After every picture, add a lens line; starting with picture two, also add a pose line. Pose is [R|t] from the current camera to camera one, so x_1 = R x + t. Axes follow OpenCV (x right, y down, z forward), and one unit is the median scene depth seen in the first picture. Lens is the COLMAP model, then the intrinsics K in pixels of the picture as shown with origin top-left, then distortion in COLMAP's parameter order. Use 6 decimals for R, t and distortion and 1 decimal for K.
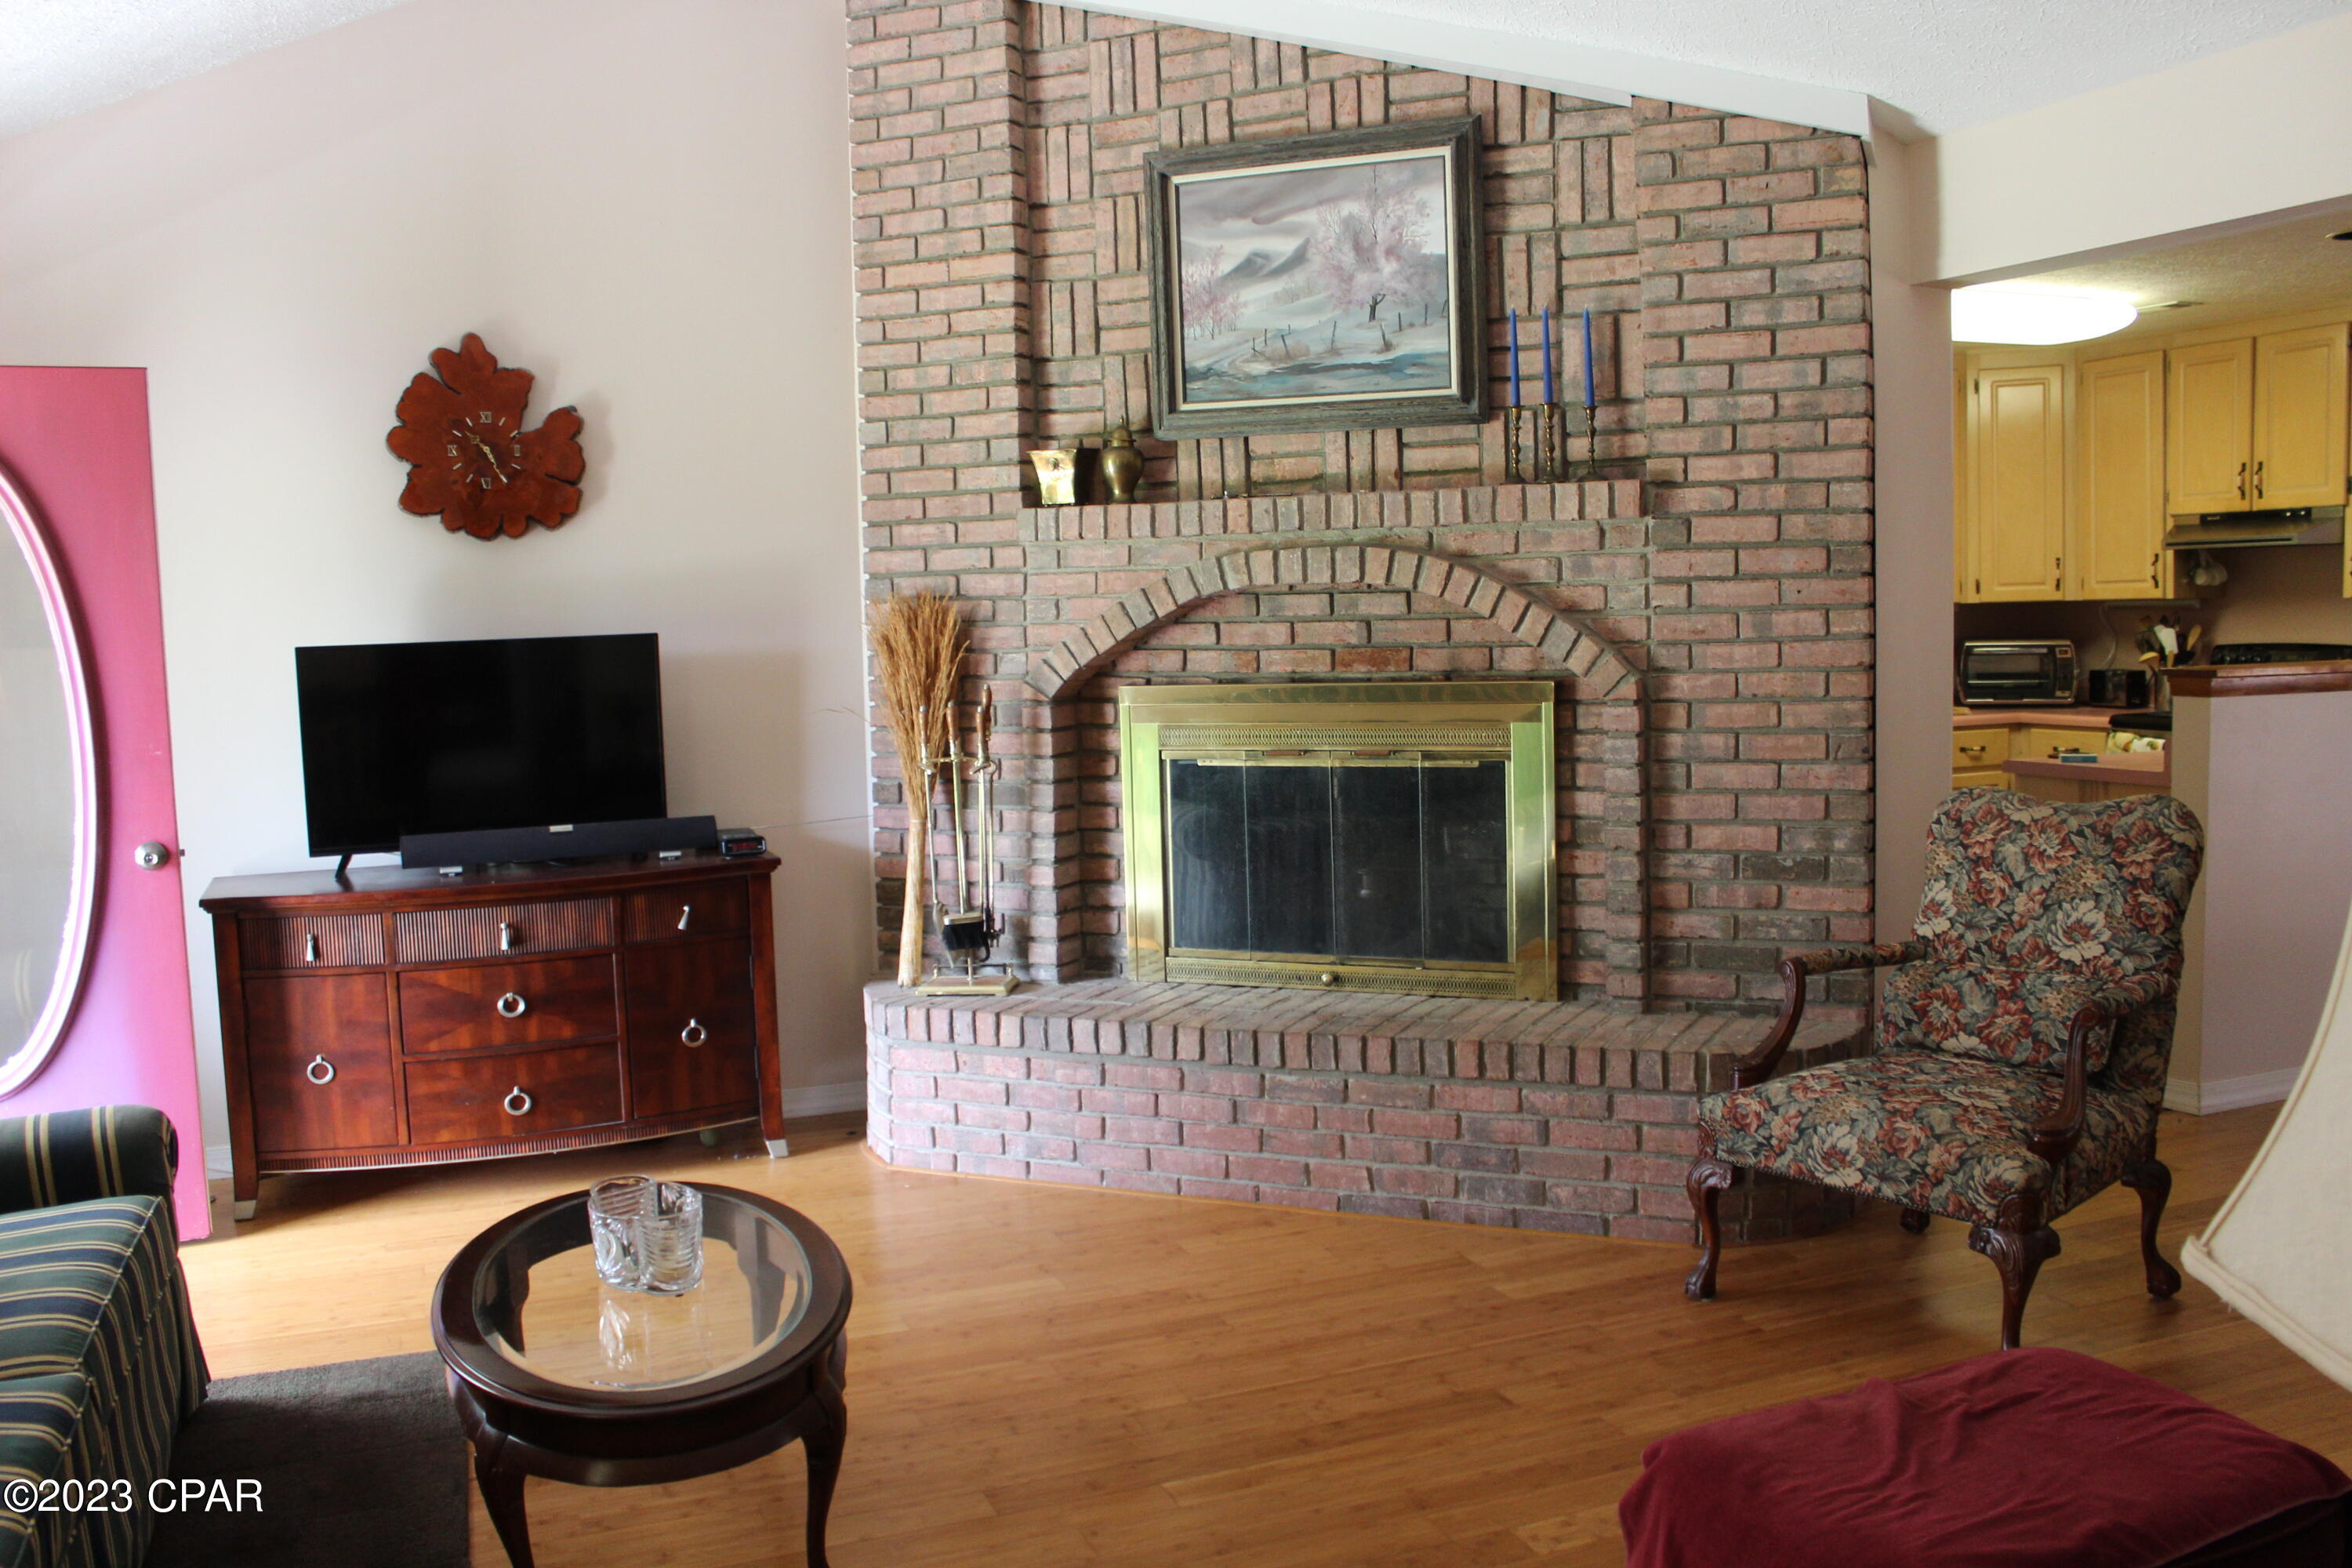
lens RADIAL K [[1980.6, 0, 1186.9], [0, 1980.6, 814.6], [0, 0, 1]] dist [-0.173726, 0.166895]
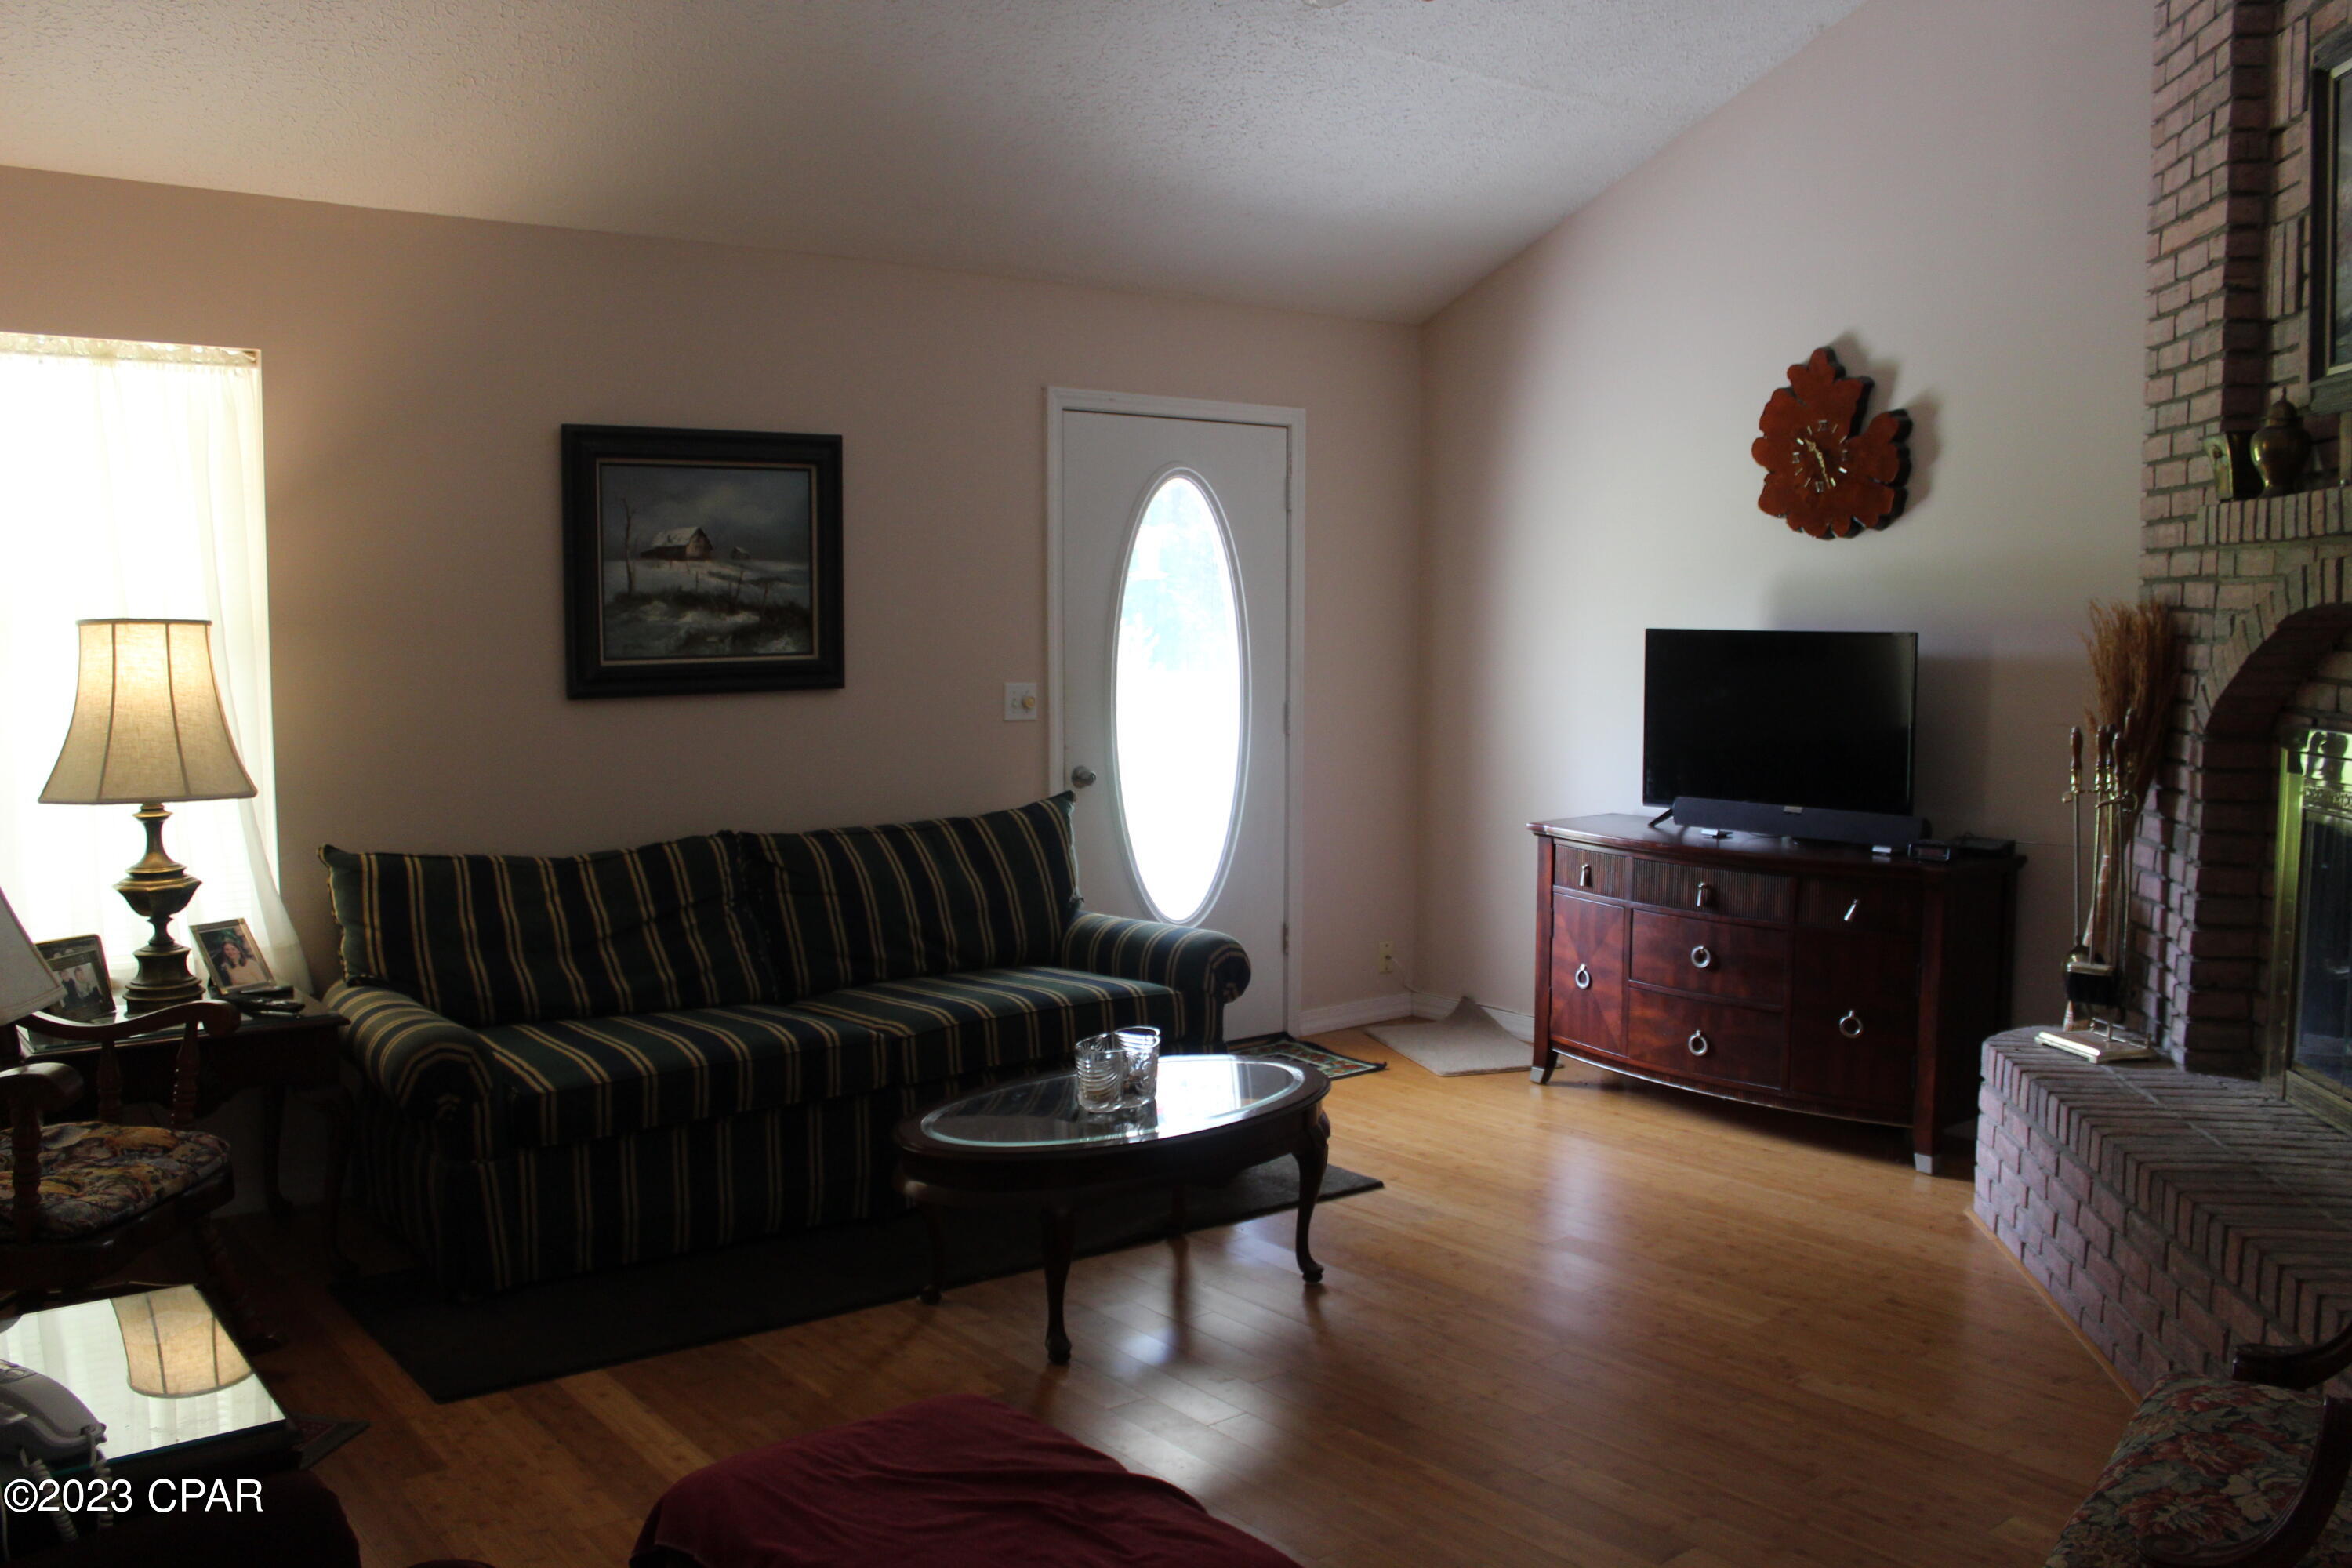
lens RADIAL K [[1980.6, 0, 1186.9], [0, 1980.6, 814.6], [0, 0, 1]] dist [-0.173726, 0.166895]
pose [[0.292911, 0.124029, -0.948061, 0.592334], [-0.110644, 0.989286, 0.095238, -0.054538], [0.949716, 0.077001, 0.303496, 0.354177]]
